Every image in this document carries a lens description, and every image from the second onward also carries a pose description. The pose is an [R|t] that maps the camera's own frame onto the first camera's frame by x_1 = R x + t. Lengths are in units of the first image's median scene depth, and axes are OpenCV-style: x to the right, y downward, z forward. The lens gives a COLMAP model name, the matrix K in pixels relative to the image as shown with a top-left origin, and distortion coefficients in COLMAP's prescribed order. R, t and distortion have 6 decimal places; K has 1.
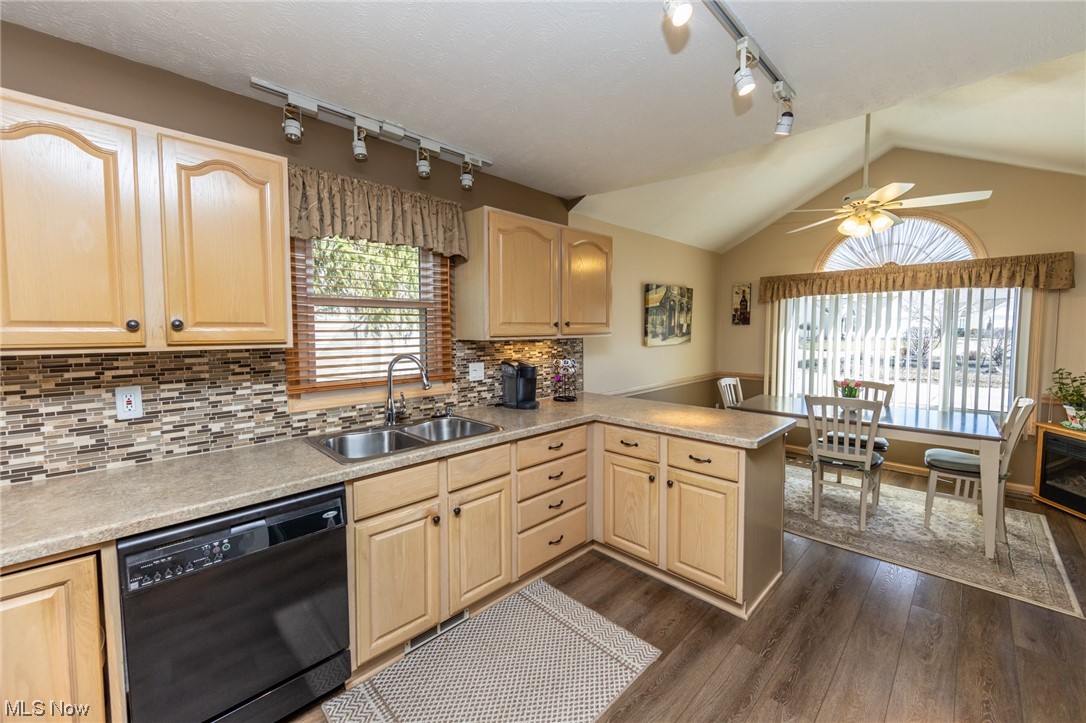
lens RADIAL K [[424.7, 0, 537.5], [0, 424.7, 353.1], [0, 0, 1]] dist [-0.002267, -0.000230]
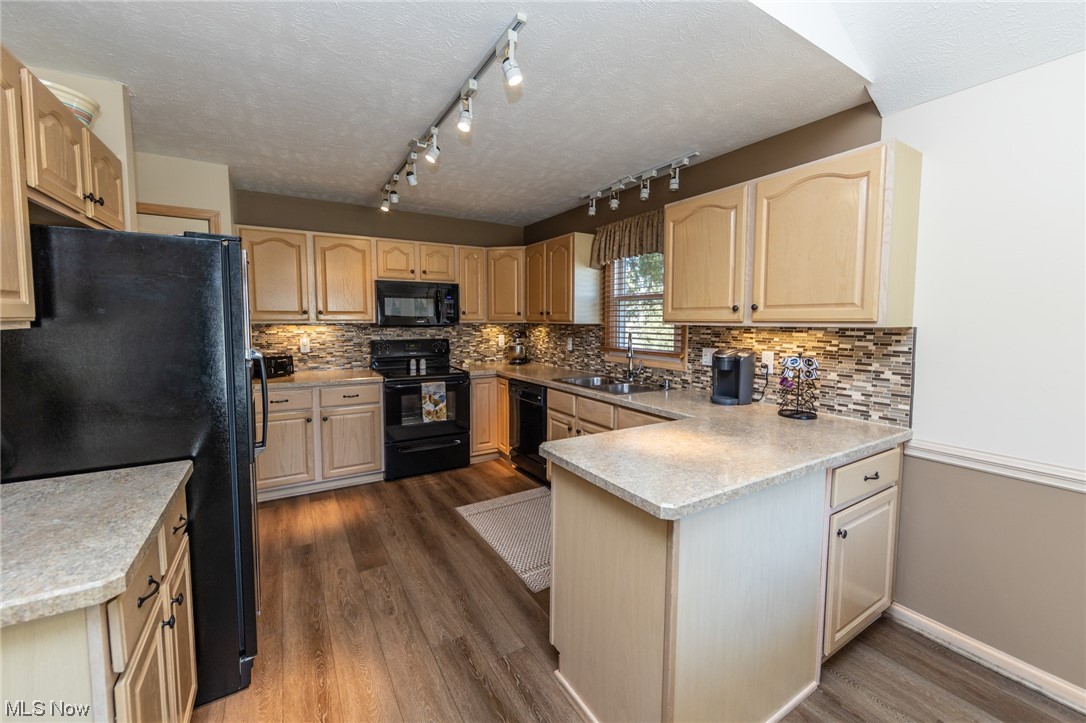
lens RADIAL K [[427.1, 0, 548.1], [0, 427.1, 348.5], [0, 0, 1]] dist [-0.000534, -0.000090]
pose [[-0.211208, 0.068815, -0.975016, 1.161368], [-0.061666, 0.994593, 0.083555, -0.046515], [0.975494, 0.077772, -0.205823, 1.034924]]
